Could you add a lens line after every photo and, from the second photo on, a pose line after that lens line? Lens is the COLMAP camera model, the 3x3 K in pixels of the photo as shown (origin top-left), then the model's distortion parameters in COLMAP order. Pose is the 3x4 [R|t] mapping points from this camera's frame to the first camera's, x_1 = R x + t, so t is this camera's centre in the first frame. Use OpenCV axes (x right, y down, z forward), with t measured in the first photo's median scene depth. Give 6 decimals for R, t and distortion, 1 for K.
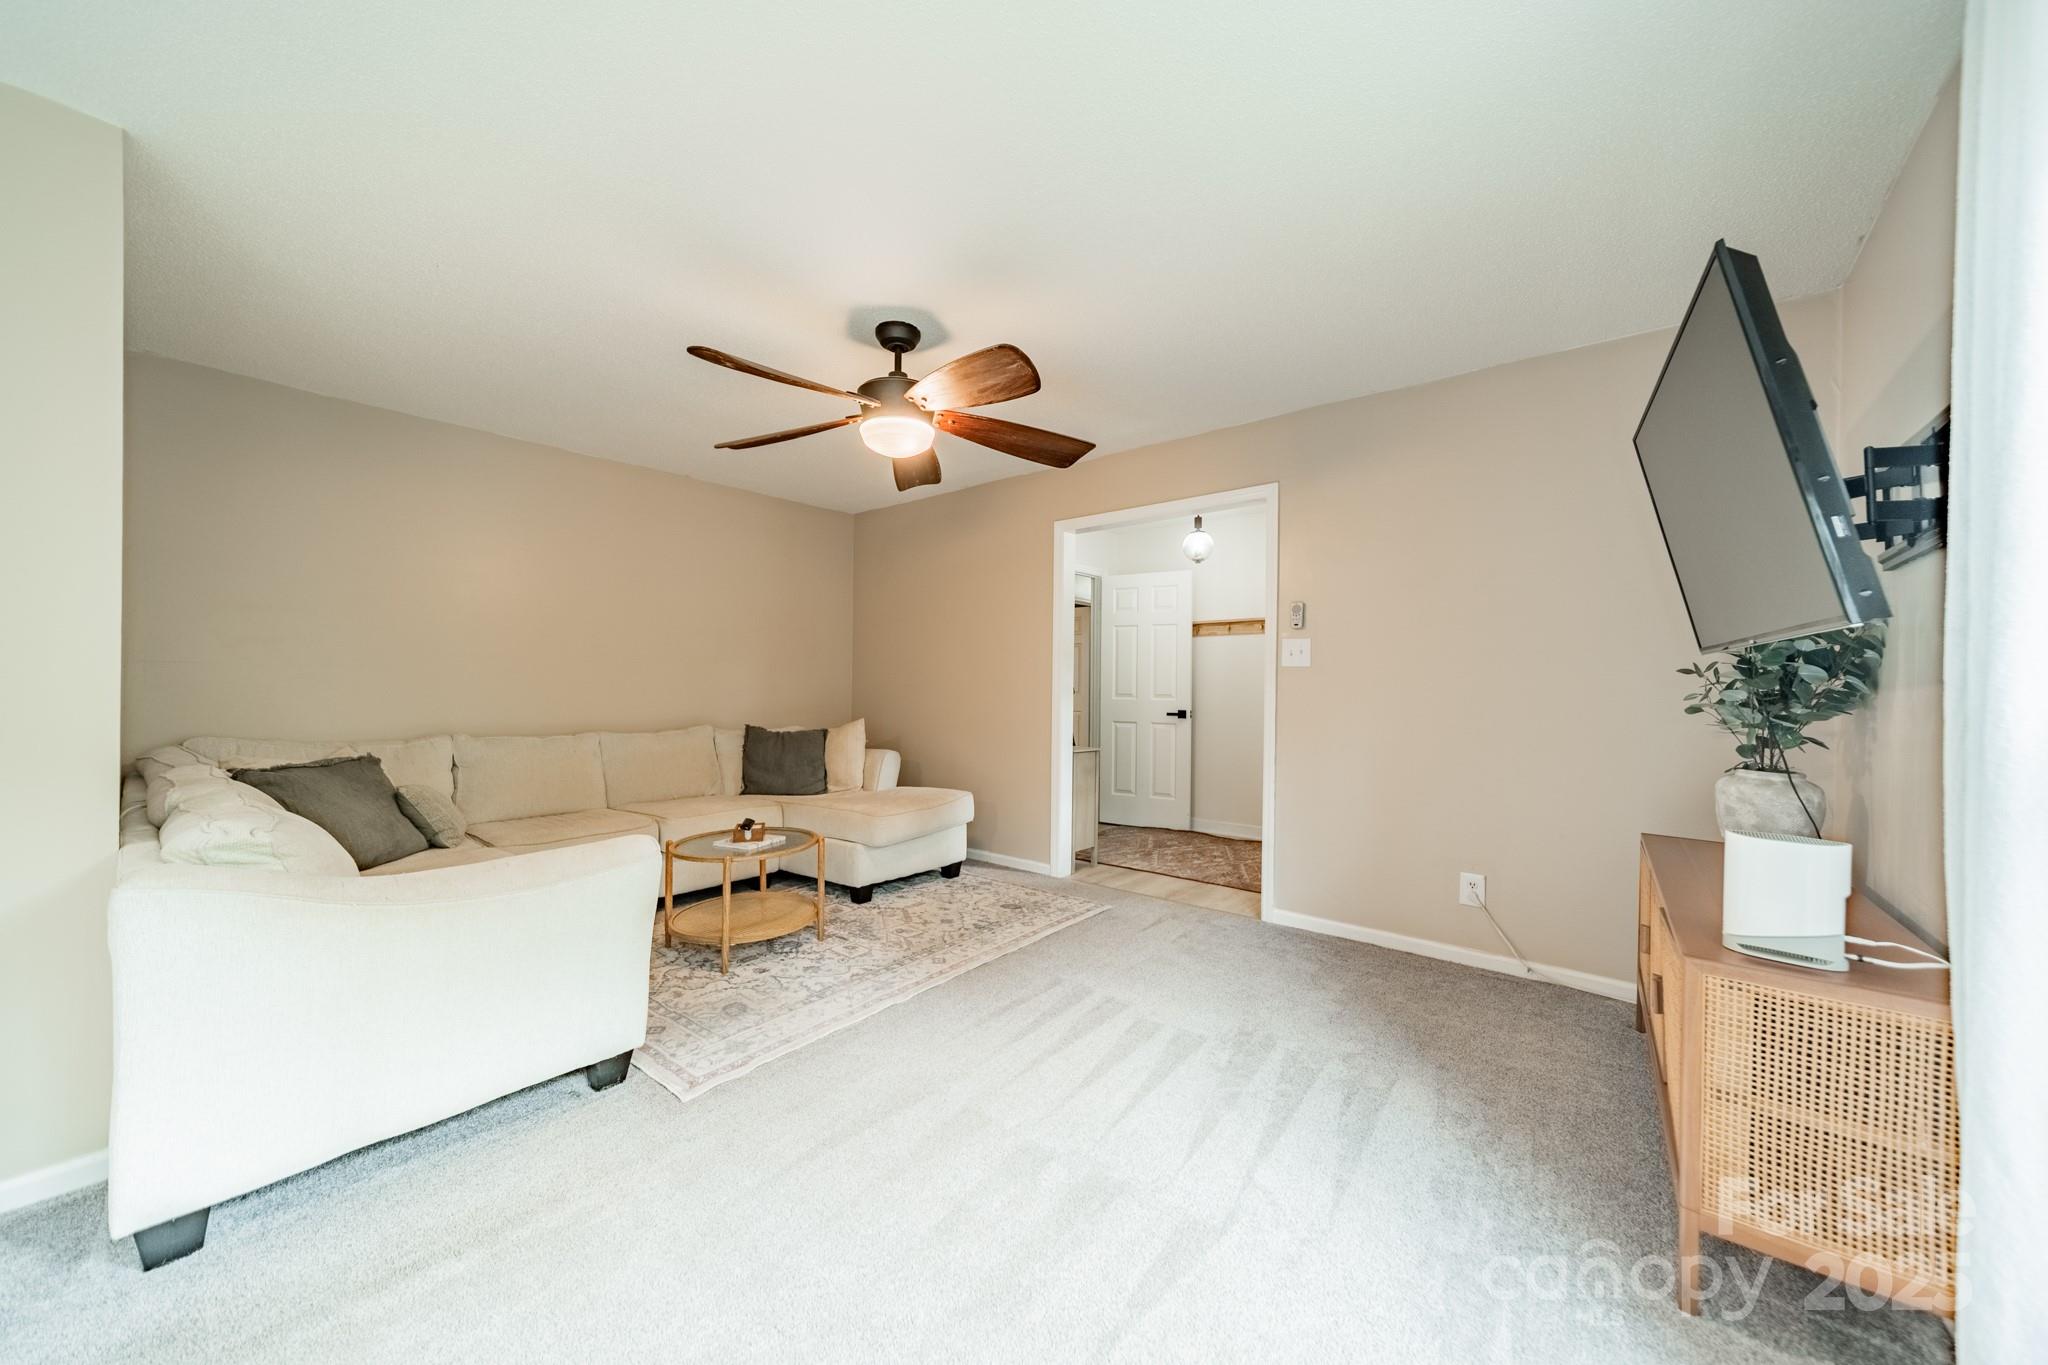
lens RADIAL K [[722.3, 0, 1028.0], [0, 722.3, 686.5], [0, 0, 1]] dist [0.007018, 0.000325]
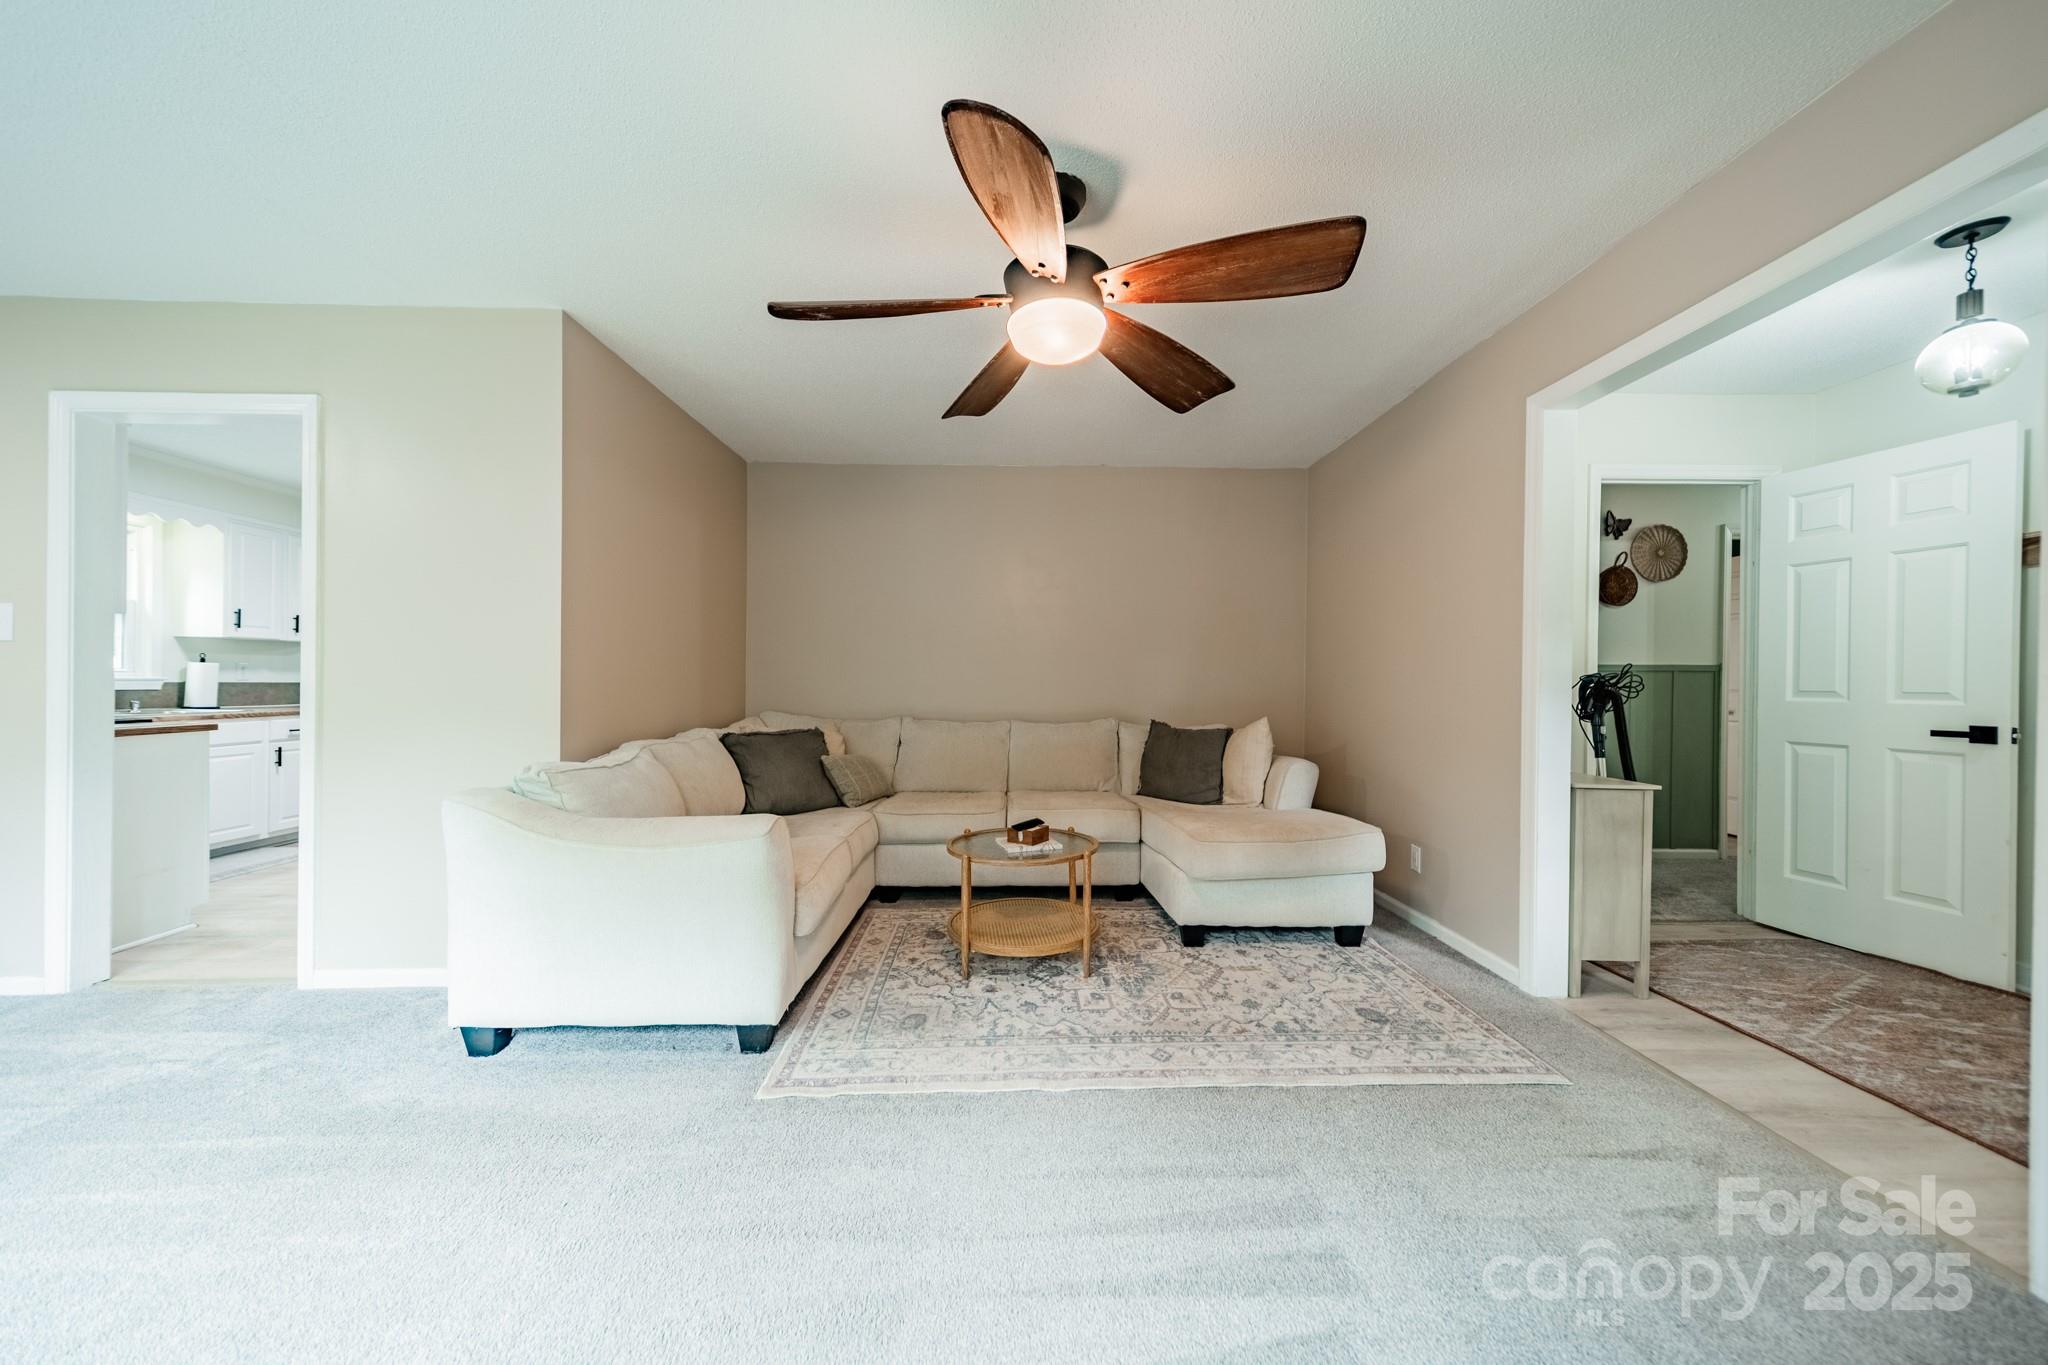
lens RADIAL K [[722.3, 0, 1028.0], [0, 722.3, 686.5], [0, 0, 1]] dist [0.007018, 0.000325]
pose [[0.652681, 0.001071, -0.757632, 0.253300], [-0.003077, 0.999995, -0.001237, 0.014298], [0.757626, 0.003139, 0.652681, 0.336215]]
